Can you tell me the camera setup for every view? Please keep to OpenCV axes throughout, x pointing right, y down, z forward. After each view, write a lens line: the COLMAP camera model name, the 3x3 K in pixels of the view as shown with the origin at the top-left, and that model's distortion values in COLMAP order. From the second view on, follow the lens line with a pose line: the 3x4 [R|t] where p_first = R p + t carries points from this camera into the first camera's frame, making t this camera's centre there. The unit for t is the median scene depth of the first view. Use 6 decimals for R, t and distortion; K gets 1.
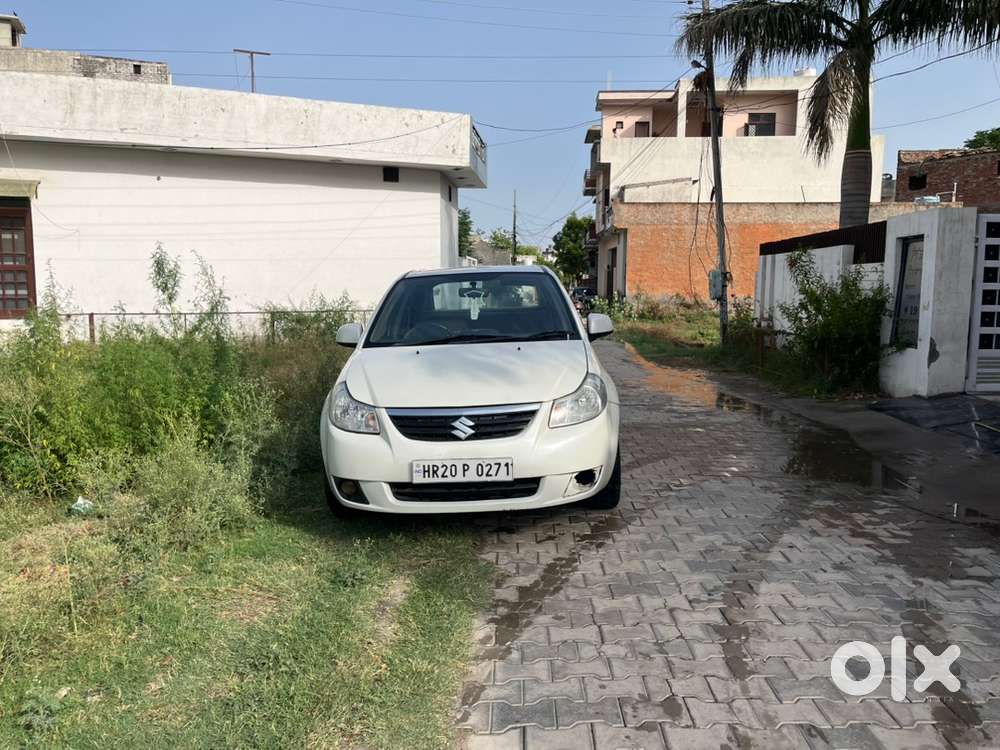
lens RADIAL K [[754.9, 0, 504.6], [0, 754.9, 370.5], [0, 0, 1]] dist [0.059602, -0.082711]
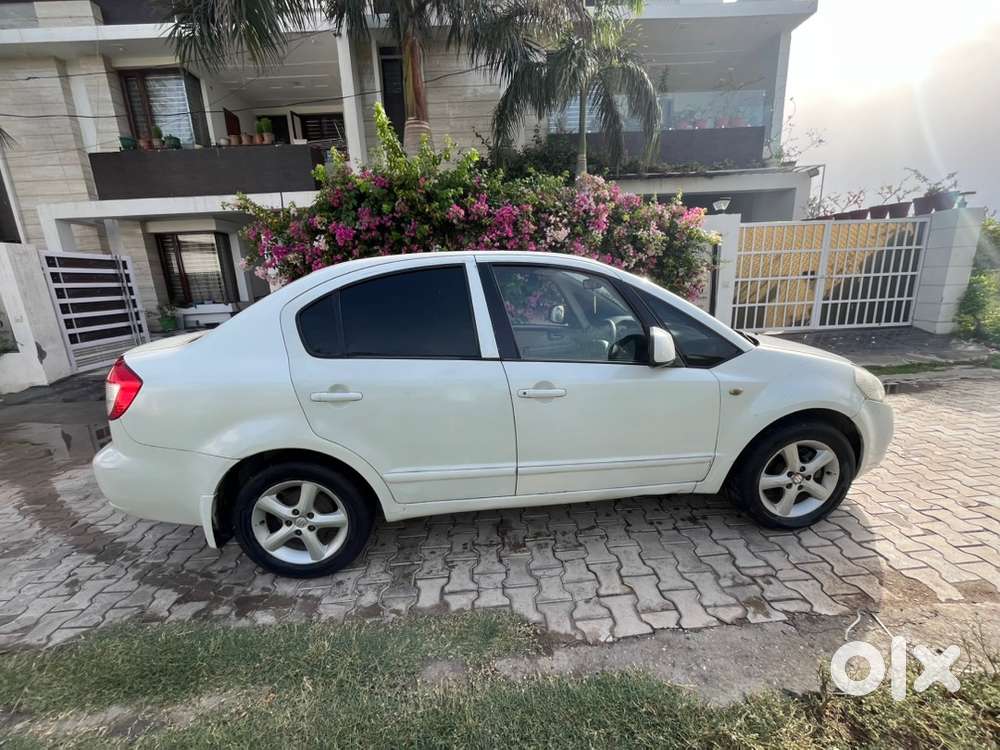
lens RADIAL K [[404.5, 0, 496.4], [0, 404.5, 374.2], [0, 0, 1]] dist [-0.002785, -0.000346]
pose [[-0.081621, -0.230093, 0.969740, -0.130146], [0.152693, 0.958613, 0.240305, -0.021629], [-0.984897, 0.167686, -0.043109, 0.146755]]
